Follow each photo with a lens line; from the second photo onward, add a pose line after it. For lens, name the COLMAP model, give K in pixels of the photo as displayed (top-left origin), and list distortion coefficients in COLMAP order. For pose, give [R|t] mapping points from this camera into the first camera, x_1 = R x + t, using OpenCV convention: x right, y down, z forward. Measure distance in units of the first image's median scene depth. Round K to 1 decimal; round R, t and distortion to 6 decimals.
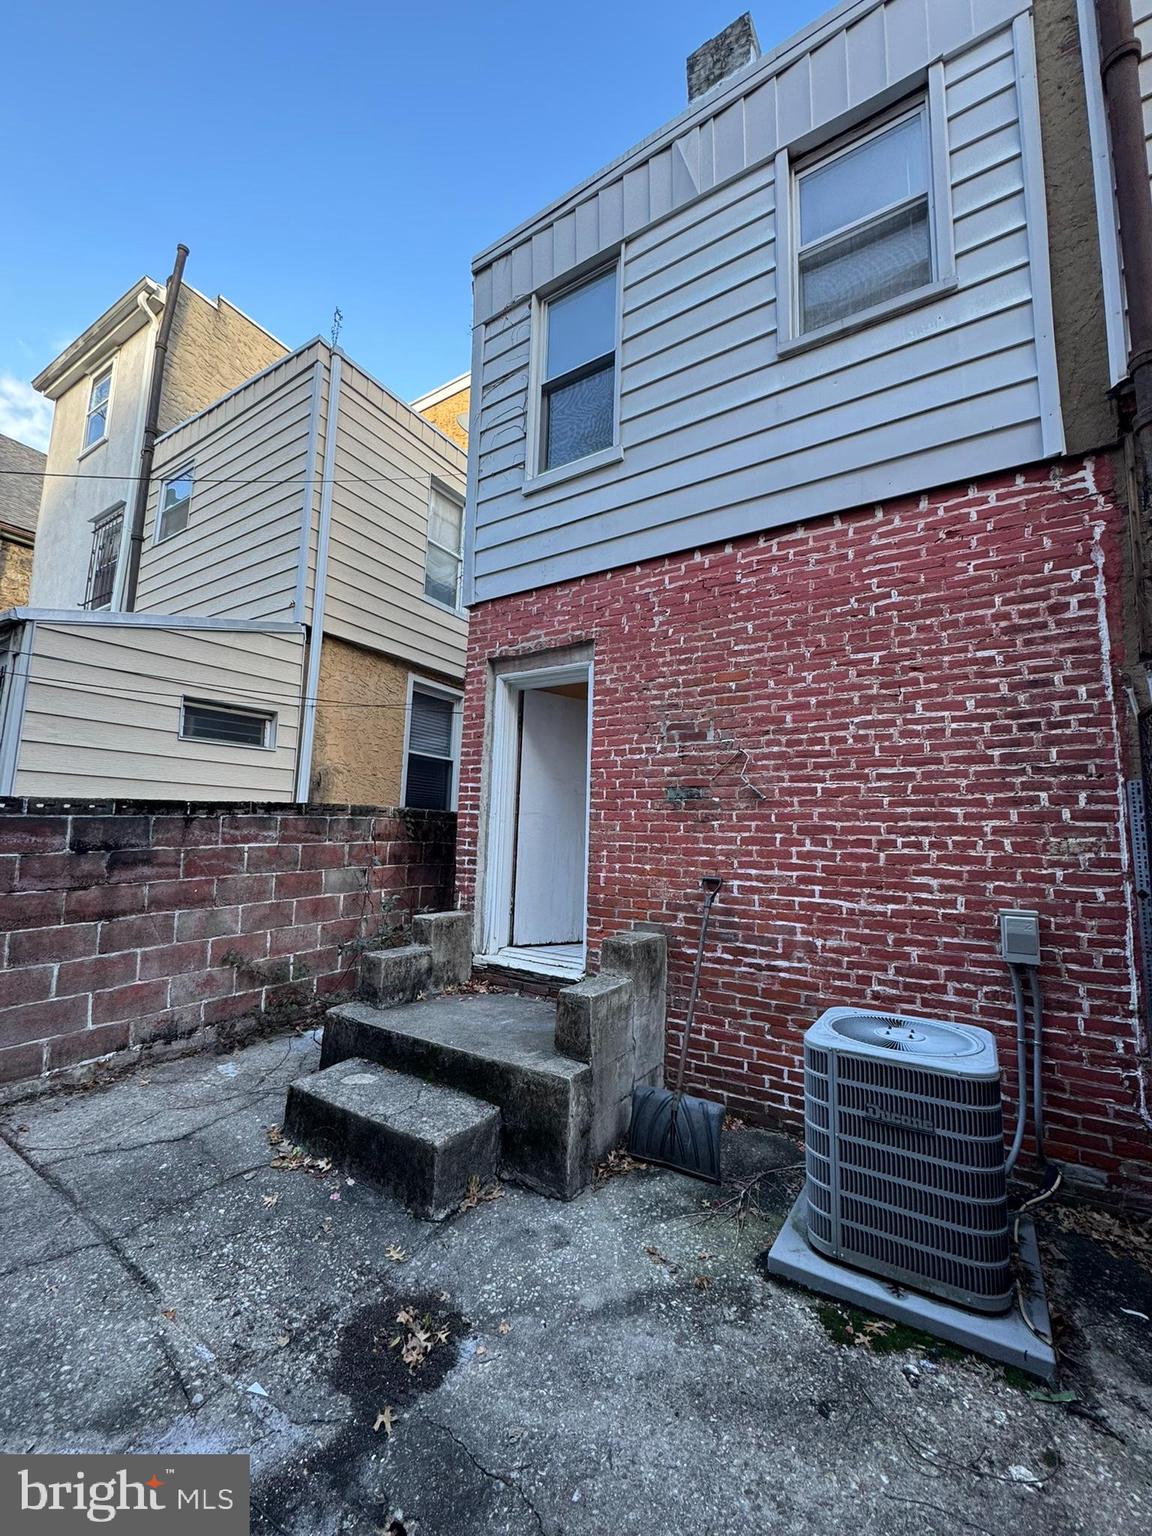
lens RADIAL K [[609.4, 0, 573.7], [0, 609.4, 763.9], [0, 0, 1]] dist [-0.006611, 0.000475]
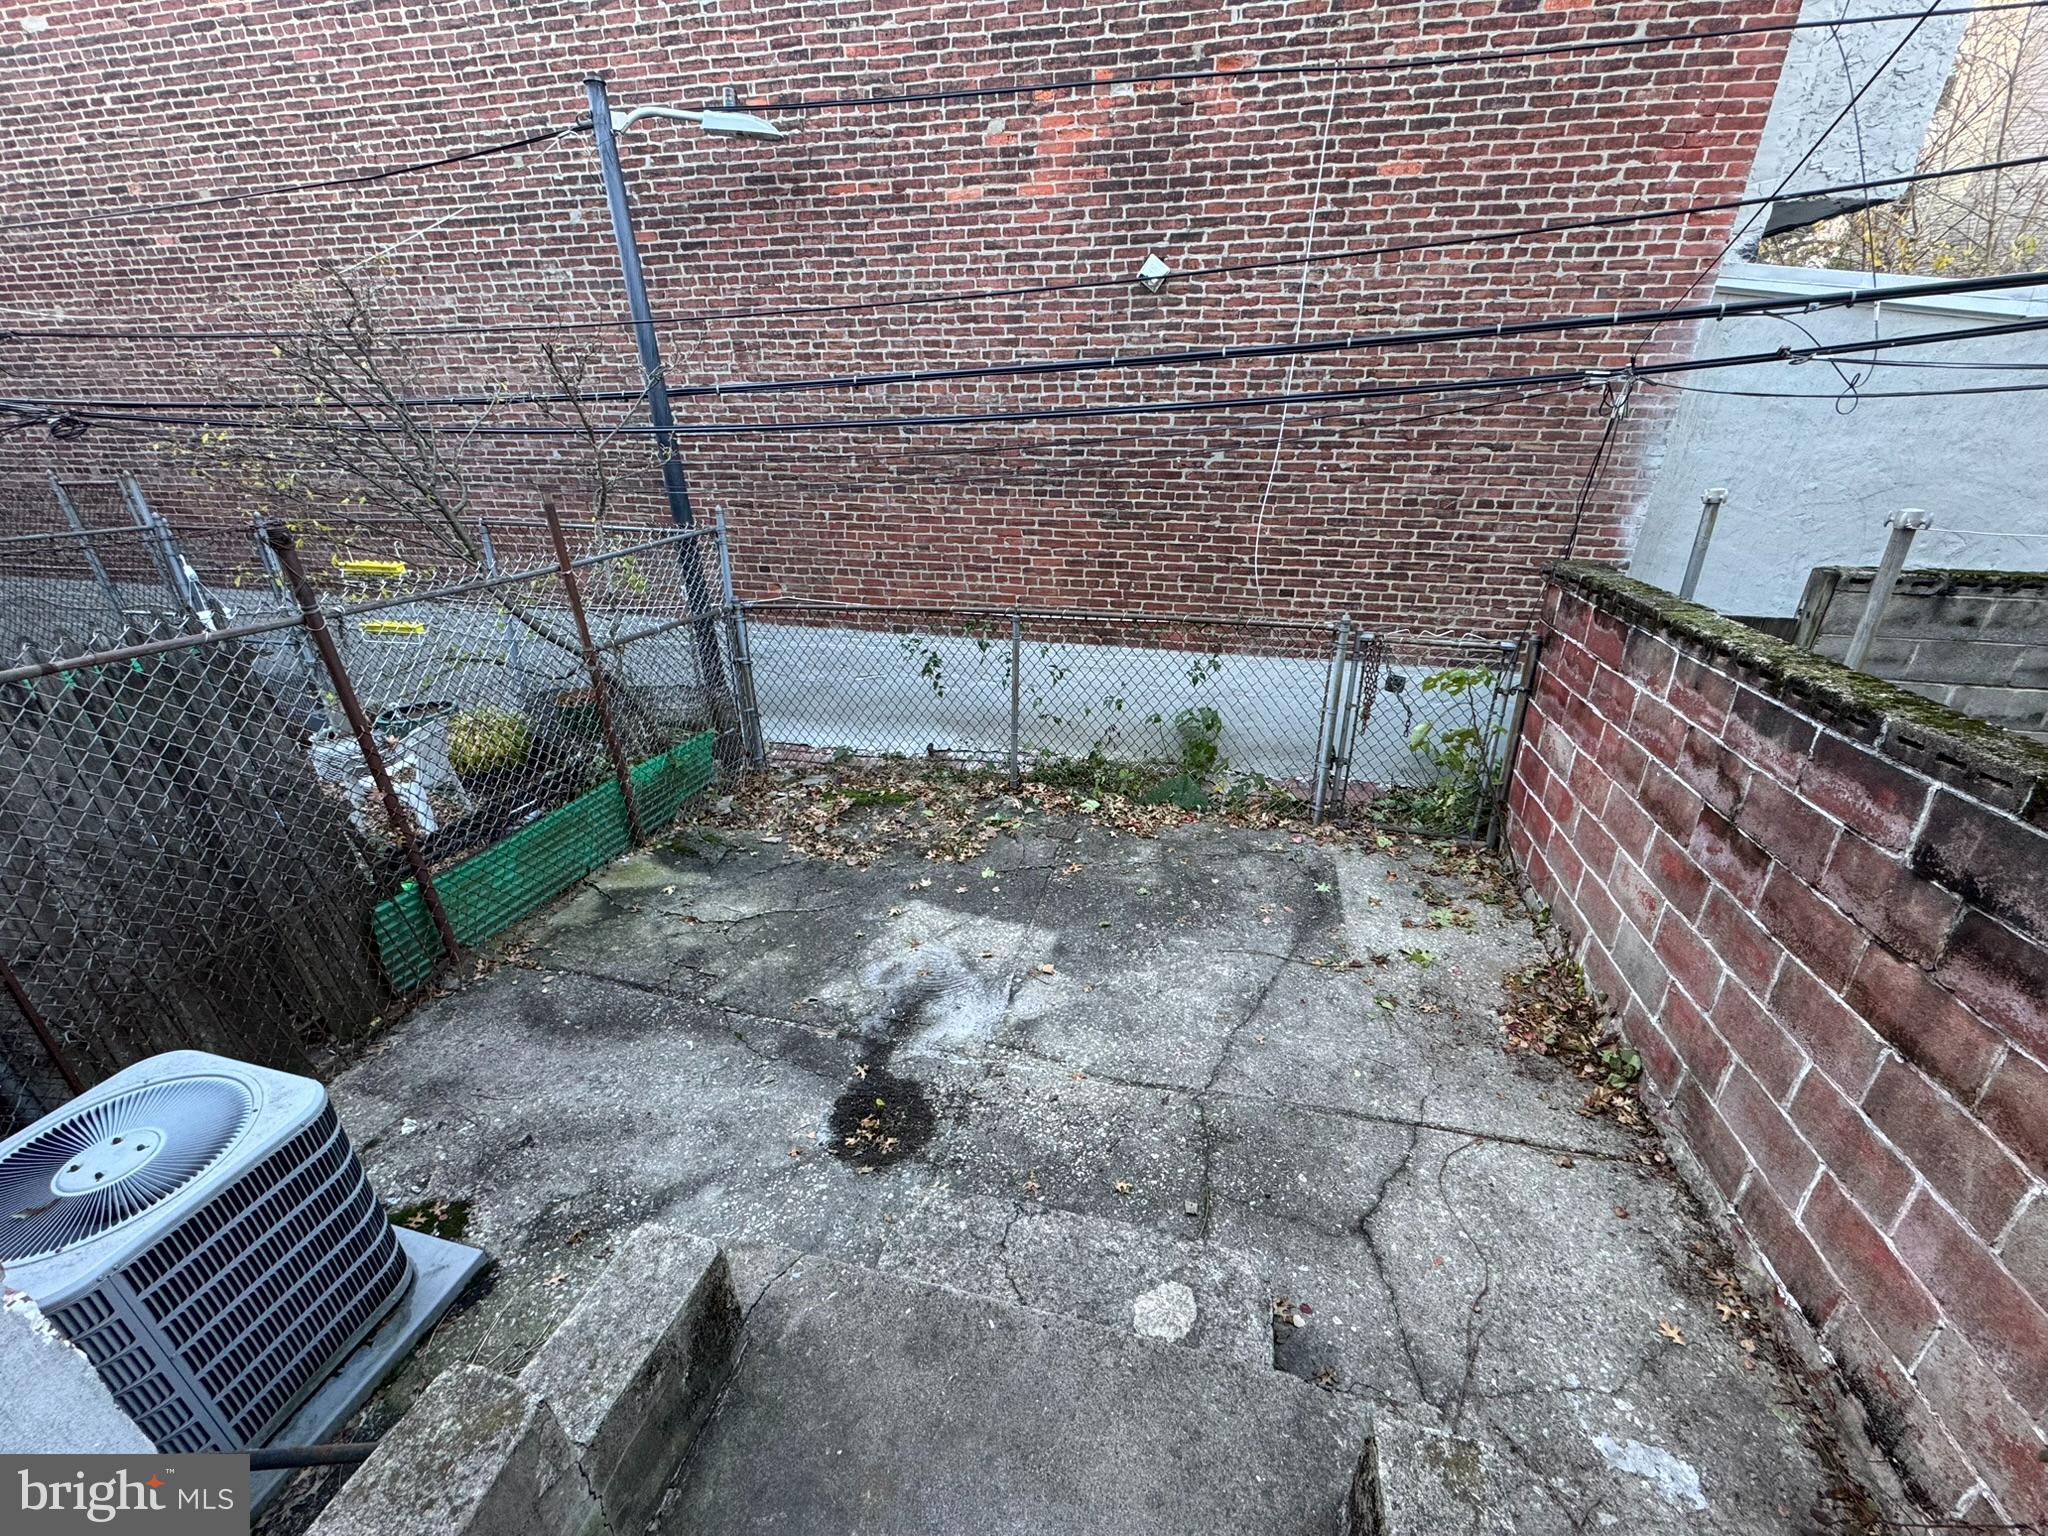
lens RADIAL K [[812.5, 0, 1024.9], [0, 812.5, 772.6], [0, 0, 1]] dist [-0.006611, 0.000475]
pose [[-0.947139, 0.110478, -0.301200, -0.086111], [0.017923, 0.955593, 0.294145, -0.098738], [0.320321, 0.273198, -0.907060, 1.383570]]
